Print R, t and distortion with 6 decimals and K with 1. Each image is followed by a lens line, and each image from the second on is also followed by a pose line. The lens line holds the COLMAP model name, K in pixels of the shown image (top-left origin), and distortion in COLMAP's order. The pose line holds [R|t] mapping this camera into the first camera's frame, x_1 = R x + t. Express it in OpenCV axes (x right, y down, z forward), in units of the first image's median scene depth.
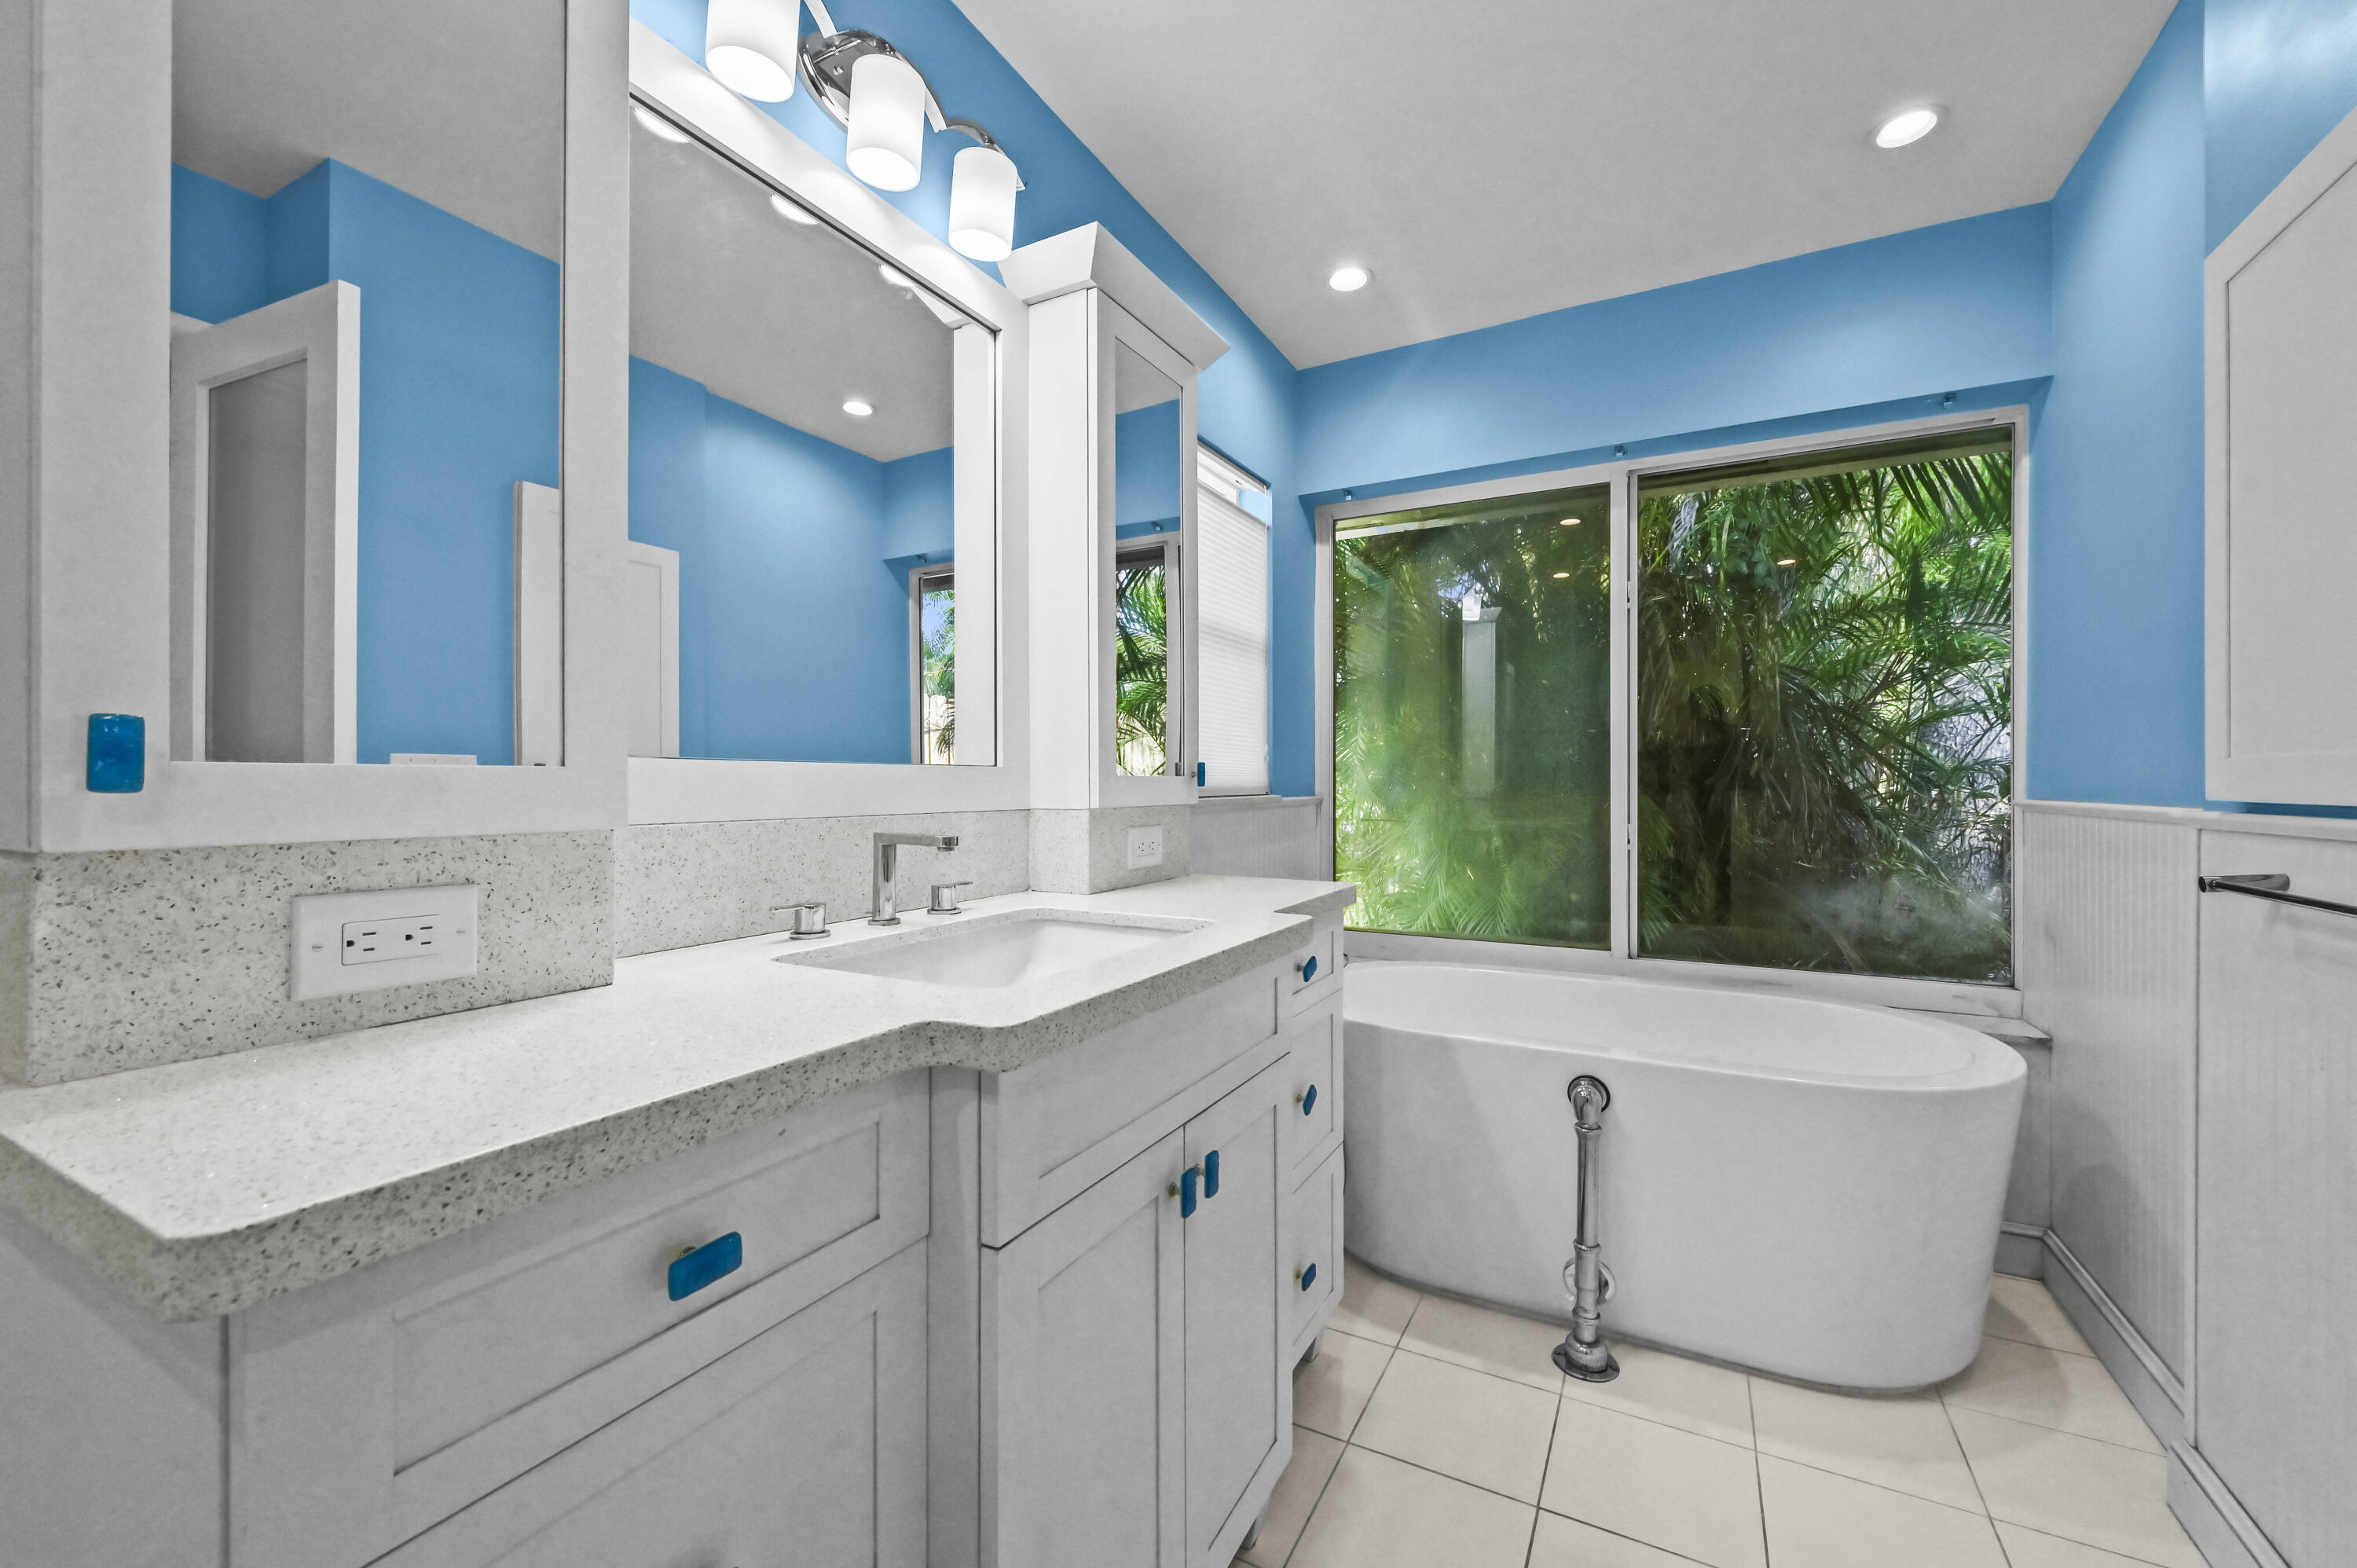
lens RADIAL K [[939.6, 0, 1188.7], [0, 939.6, 770.1], [0, 0, 1]] dist [0.006142, -0.000144]
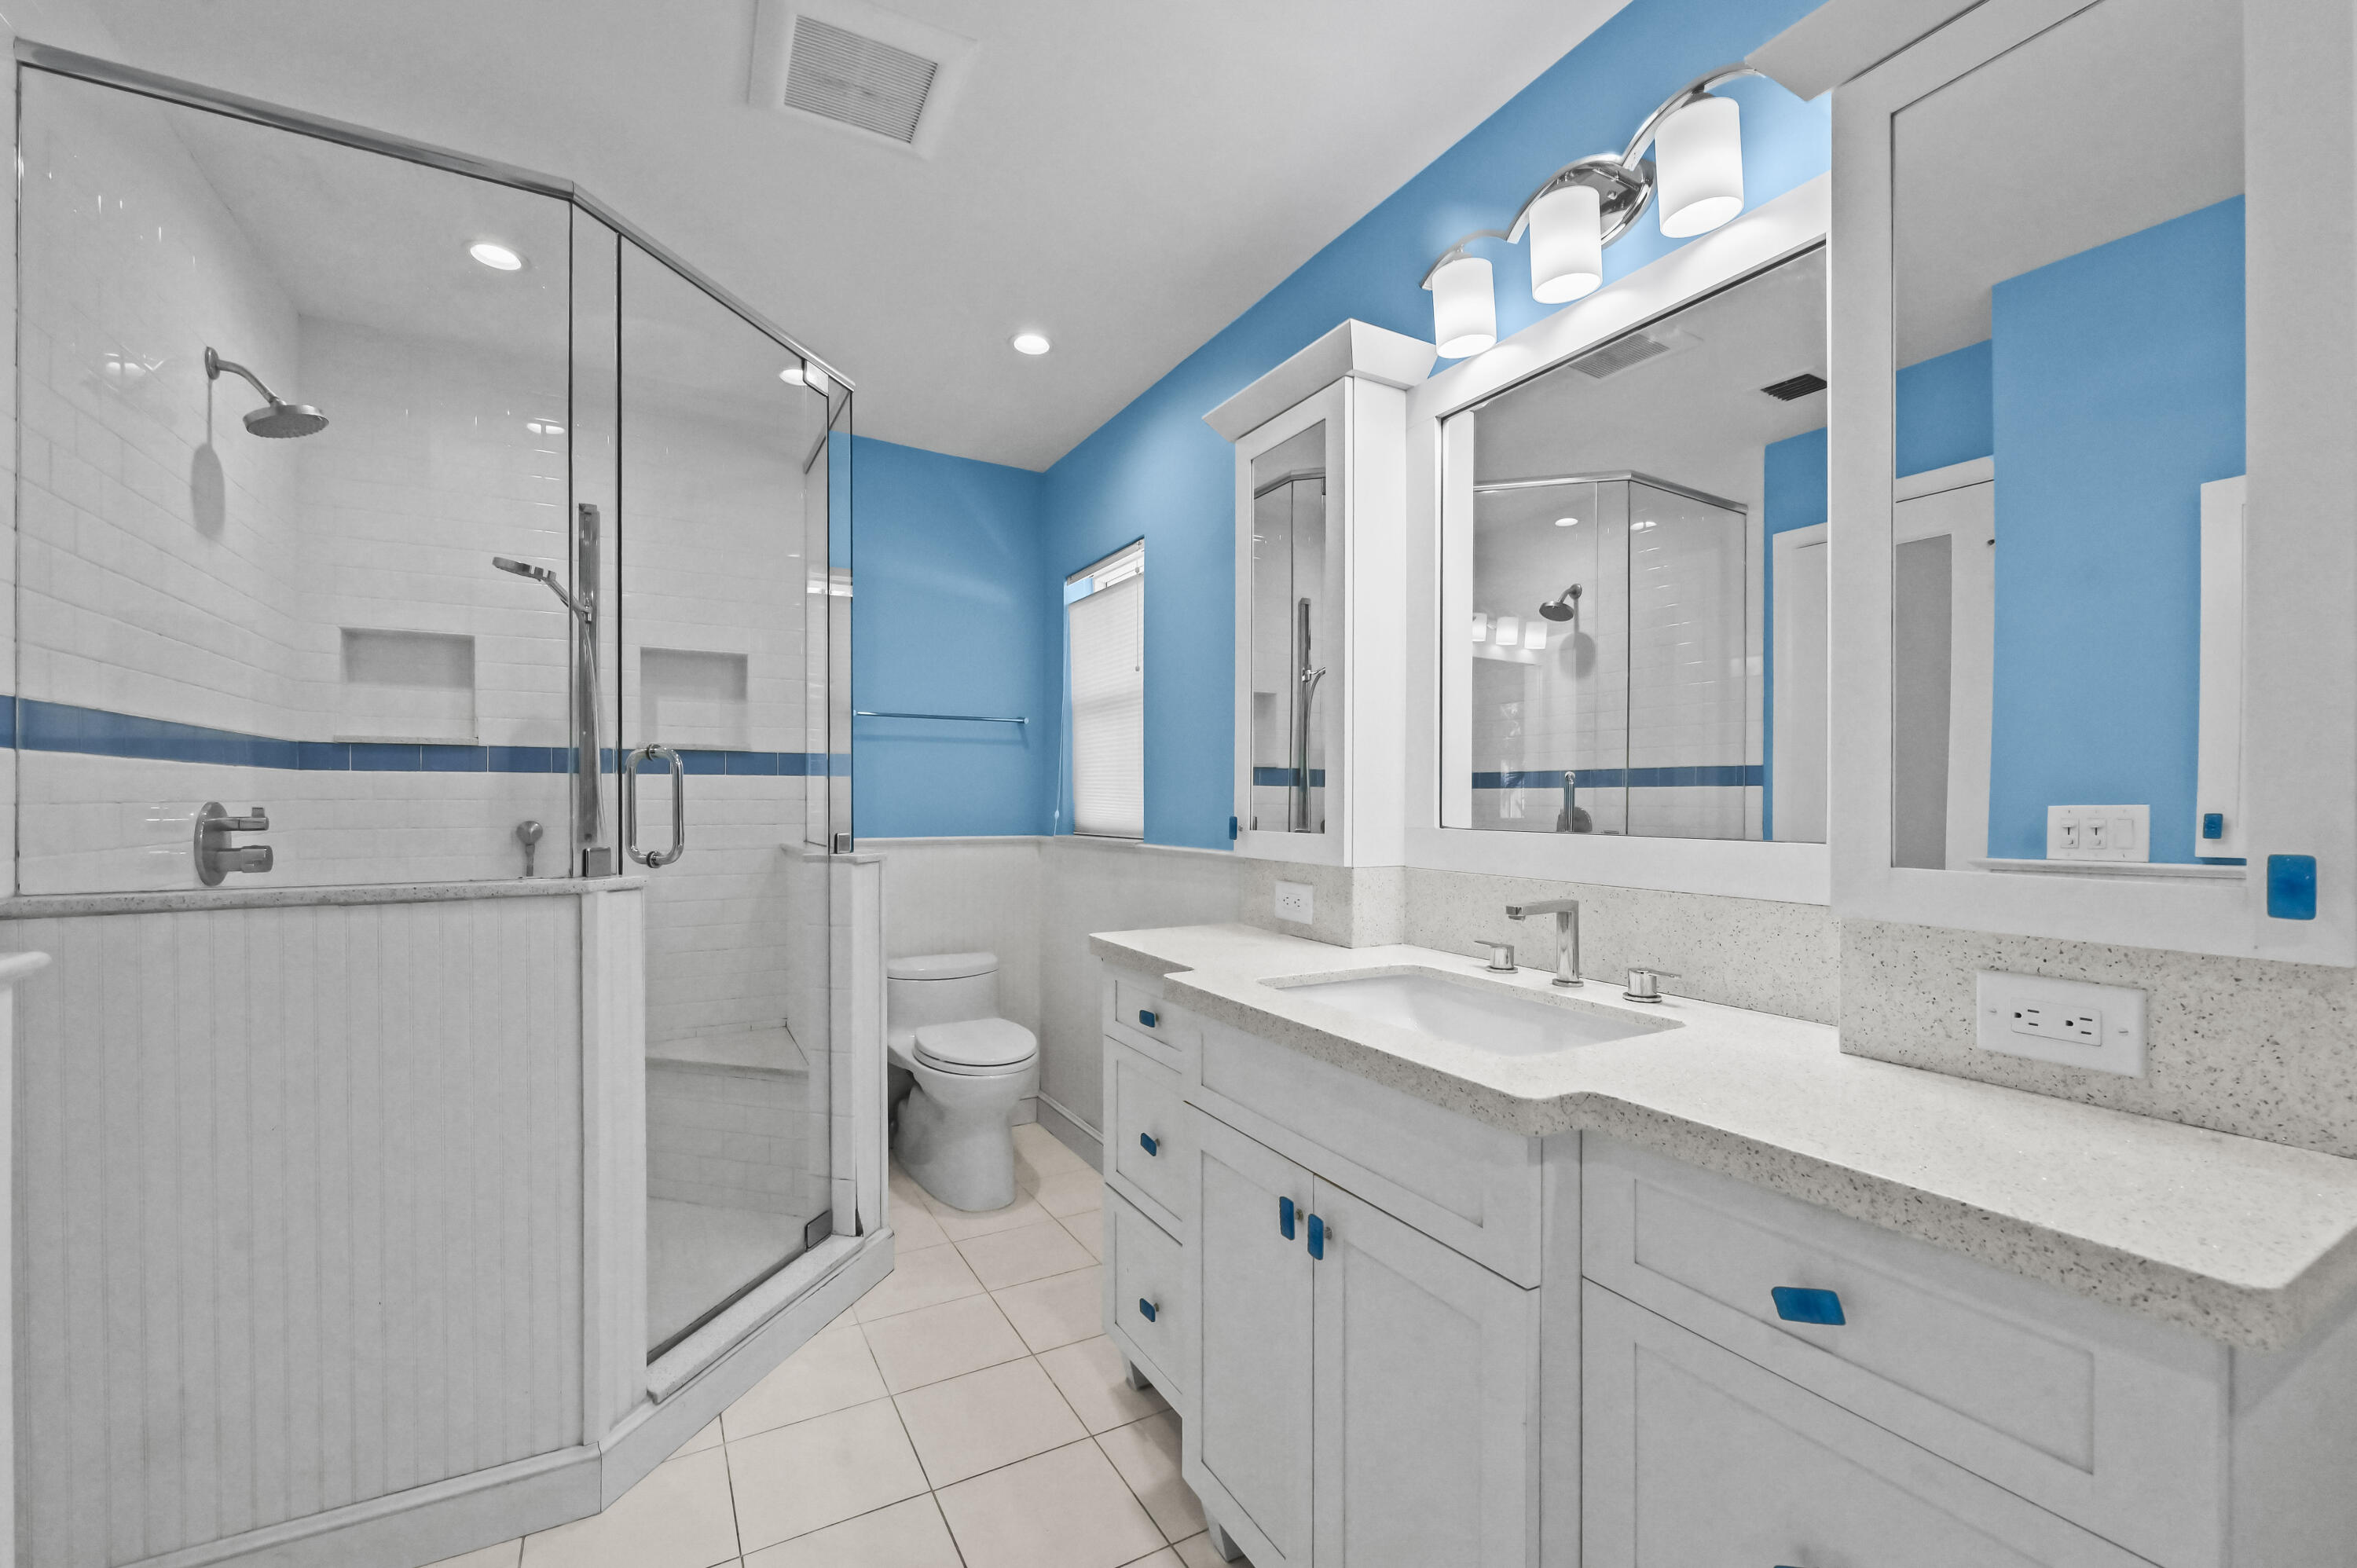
lens RADIAL K [[939.6, 0, 1188.7], [0, 939.6, 770.1], [0, 0, 1]] dist [0.006142, -0.000144]
pose [[-0.522187, -0.035066, -0.852110, 1.022239], [0.001486, 0.999115, -0.042027, -0.047624], [0.852829, -0.023212, -0.521673, 1.458143]]
